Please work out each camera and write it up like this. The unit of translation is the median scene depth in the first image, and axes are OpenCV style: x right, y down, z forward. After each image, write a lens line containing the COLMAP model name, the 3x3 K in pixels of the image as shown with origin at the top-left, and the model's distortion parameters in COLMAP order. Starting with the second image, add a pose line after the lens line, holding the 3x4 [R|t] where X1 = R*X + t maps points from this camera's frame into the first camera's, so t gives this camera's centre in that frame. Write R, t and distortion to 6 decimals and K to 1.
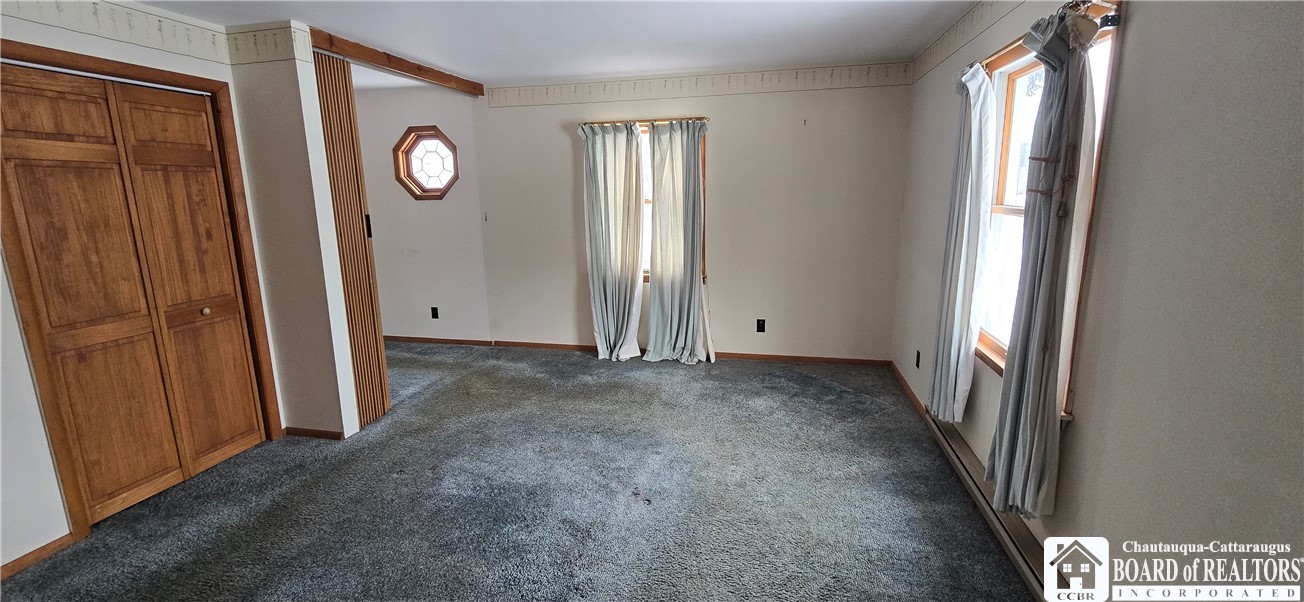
lens RADIAL K [[532.6, 0, 657.0], [0, 532.6, 290.3], [0, 0, 1]] dist [-0.000578, -0.000281]
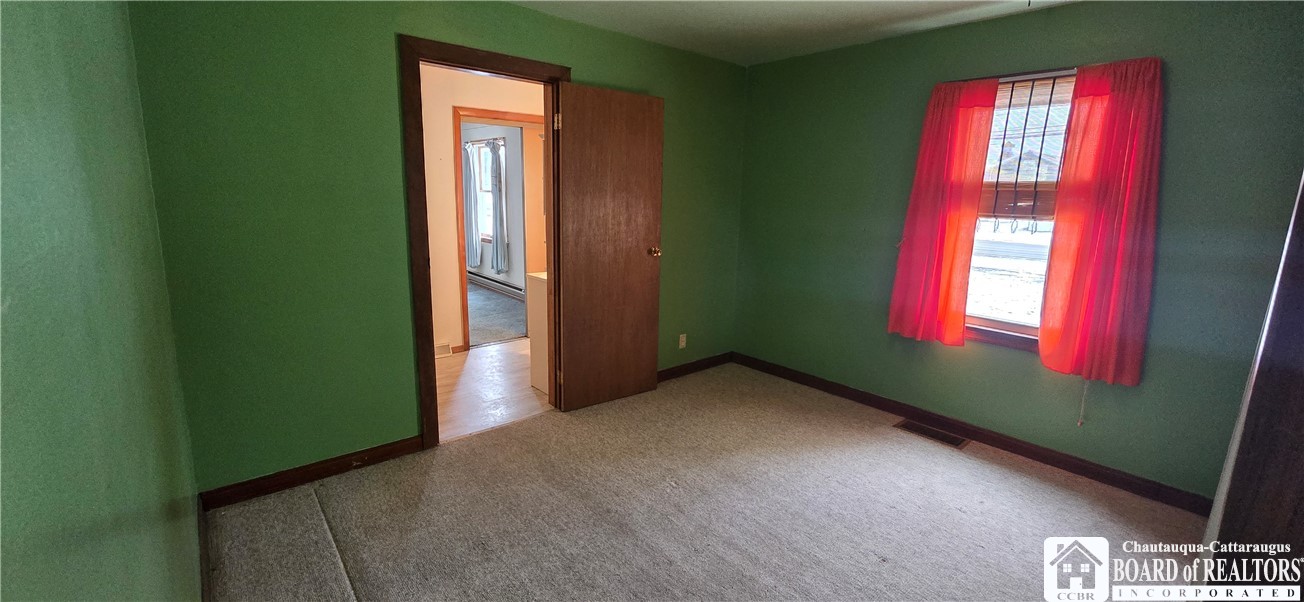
lens RADIAL K [[532.6, 0, 657.0], [0, 532.6, 290.3], [0, 0, 1]] dist [-0.000578, -0.000281]
pose [[0.595201, -0.122622, 0.794166, -1.392499], [0.114728, 0.991132, 0.067050, 0.353999], [-0.795345, 0.051204, 0.603990, -1.788267]]
